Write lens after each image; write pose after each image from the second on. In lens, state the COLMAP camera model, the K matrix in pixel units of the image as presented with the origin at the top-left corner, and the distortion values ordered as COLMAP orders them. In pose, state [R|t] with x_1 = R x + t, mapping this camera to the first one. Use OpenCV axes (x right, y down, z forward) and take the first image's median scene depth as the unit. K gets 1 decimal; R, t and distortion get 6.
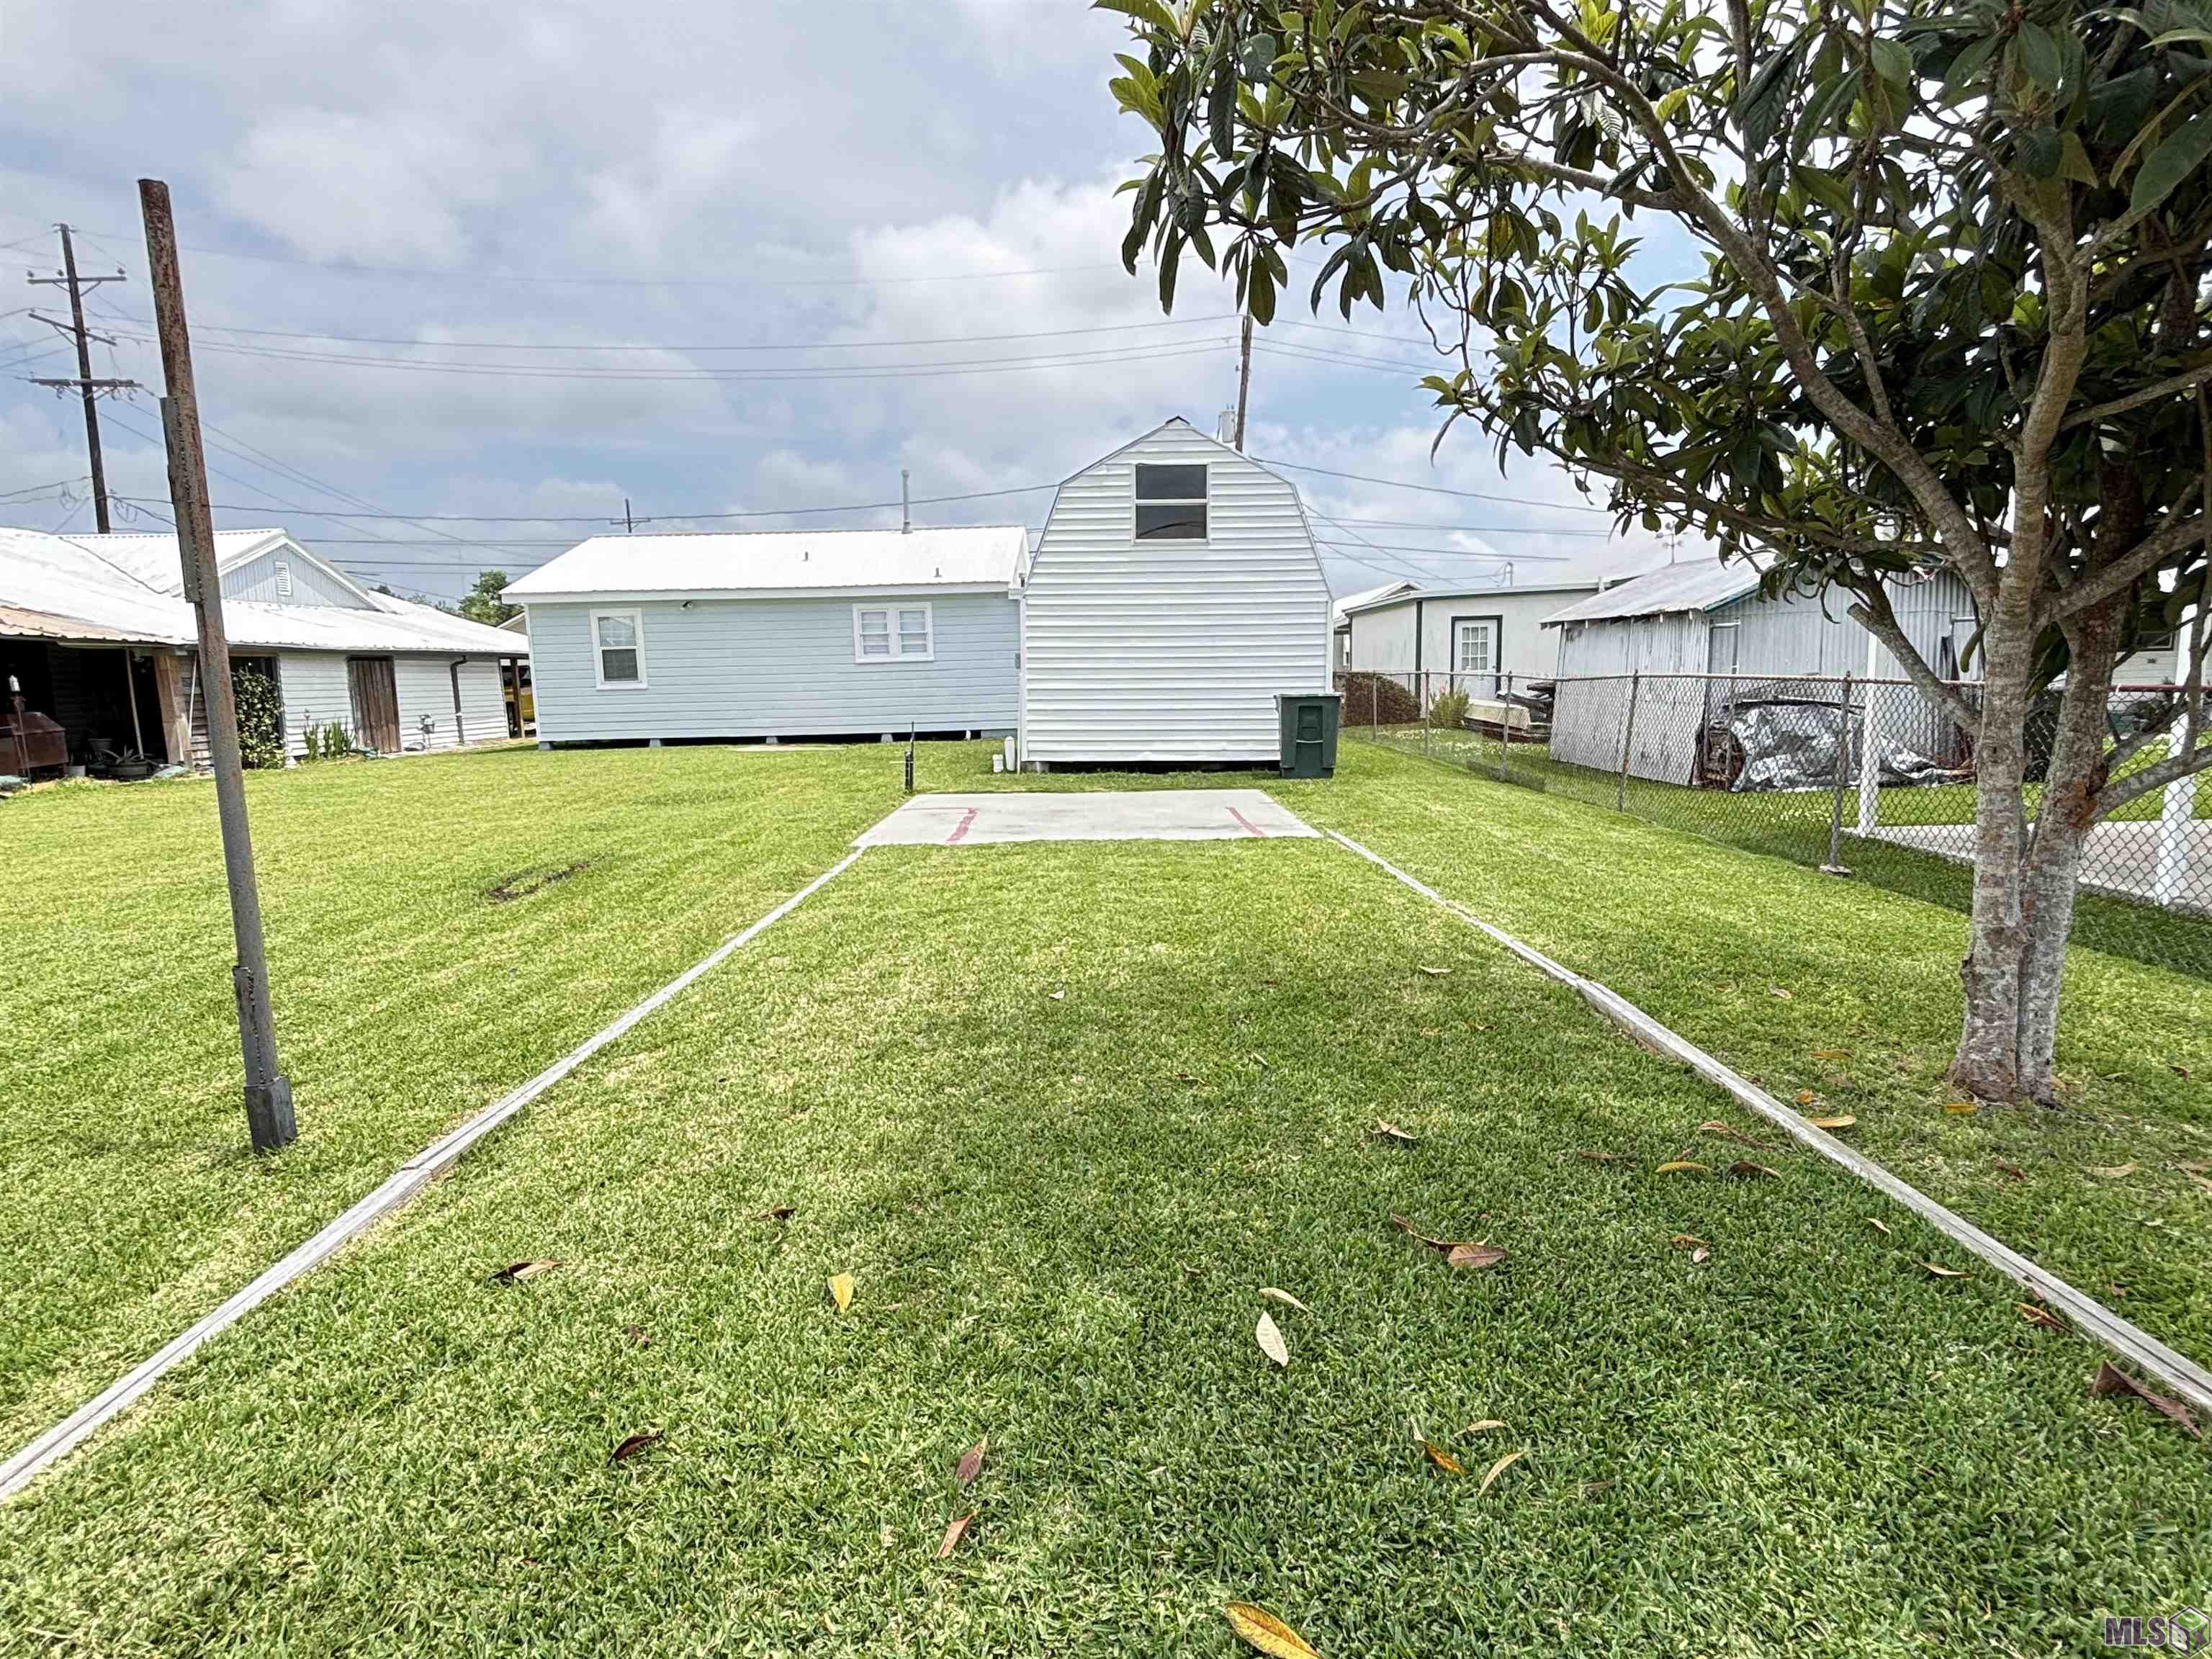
lens RADIAL K [[1173.5, 0, 1107.1], [0, 1173.5, 831.8], [0, 0, 1]] dist [0.004141, 0.000112]
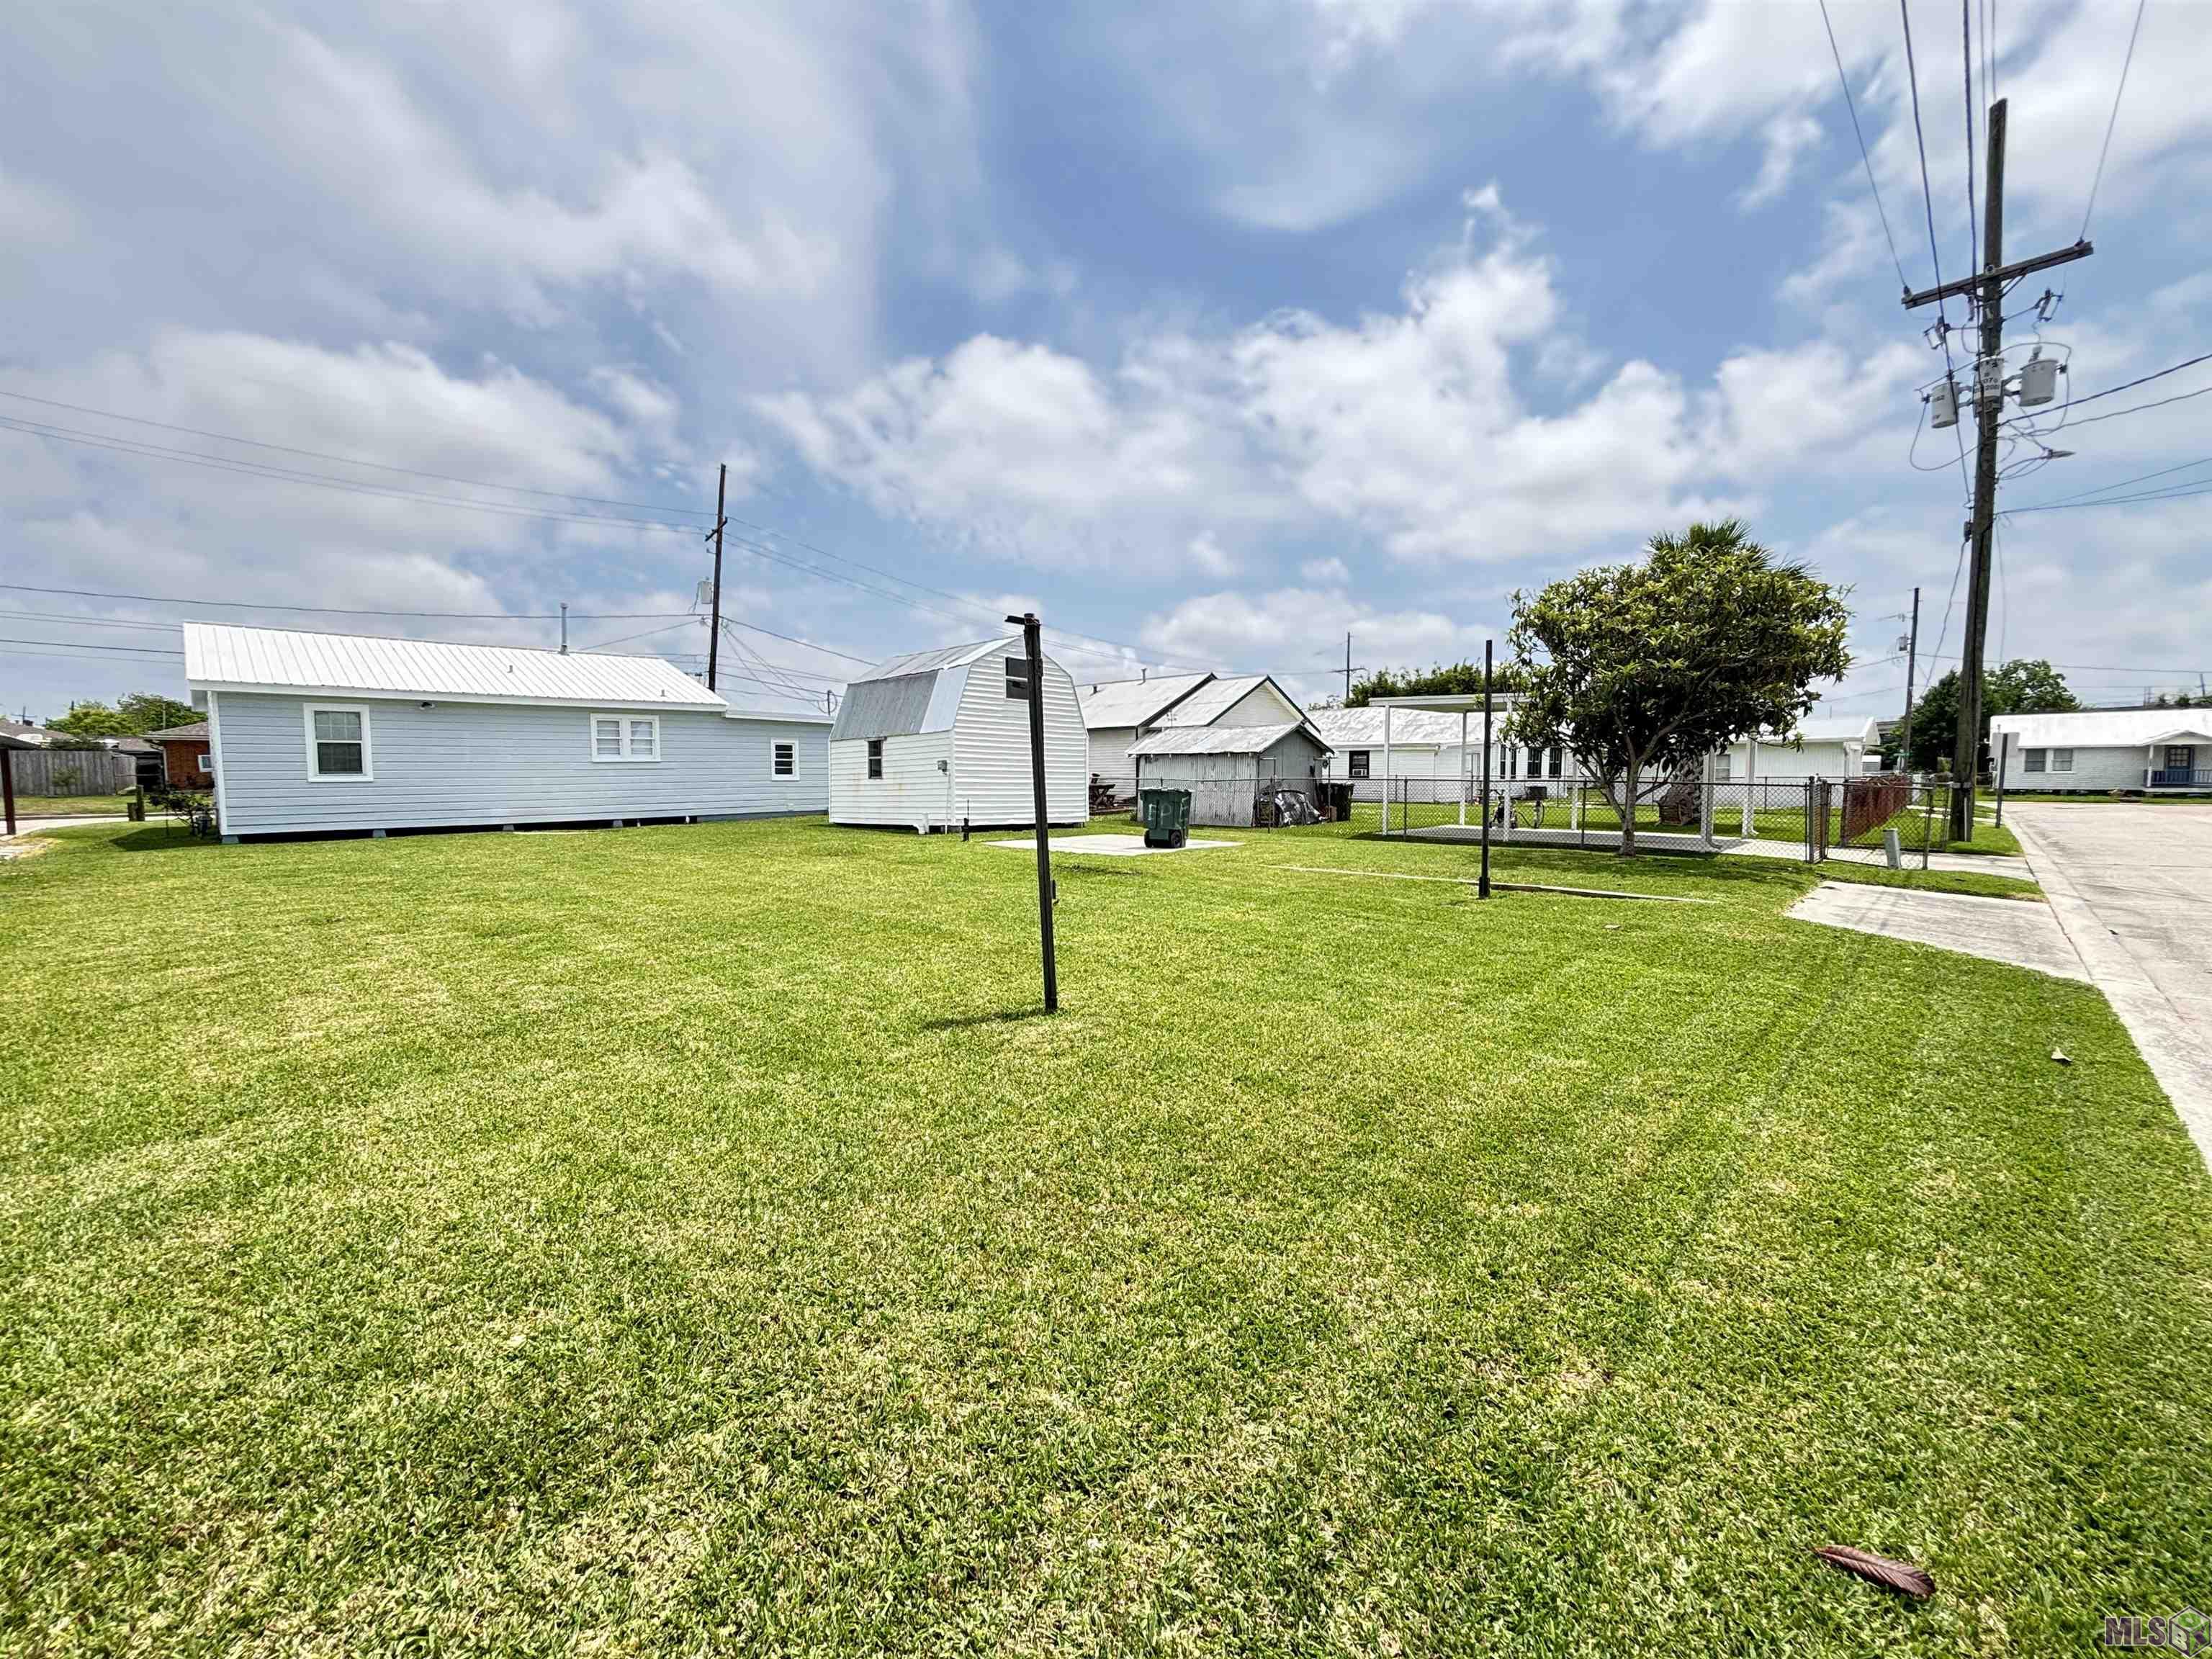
lens RADIAL K [[898.6, 0, 1104.0], [0, 898.6, 835.8], [0, 0, 1]] dist [0.000771, 0.001185]
pose [[0.701571, -0.033029, 0.711834, -0.508557], [0.082903, 0.995925, -0.035498, 0.008104], [-0.707761, 0.083917, 0.701450, -0.014556]]
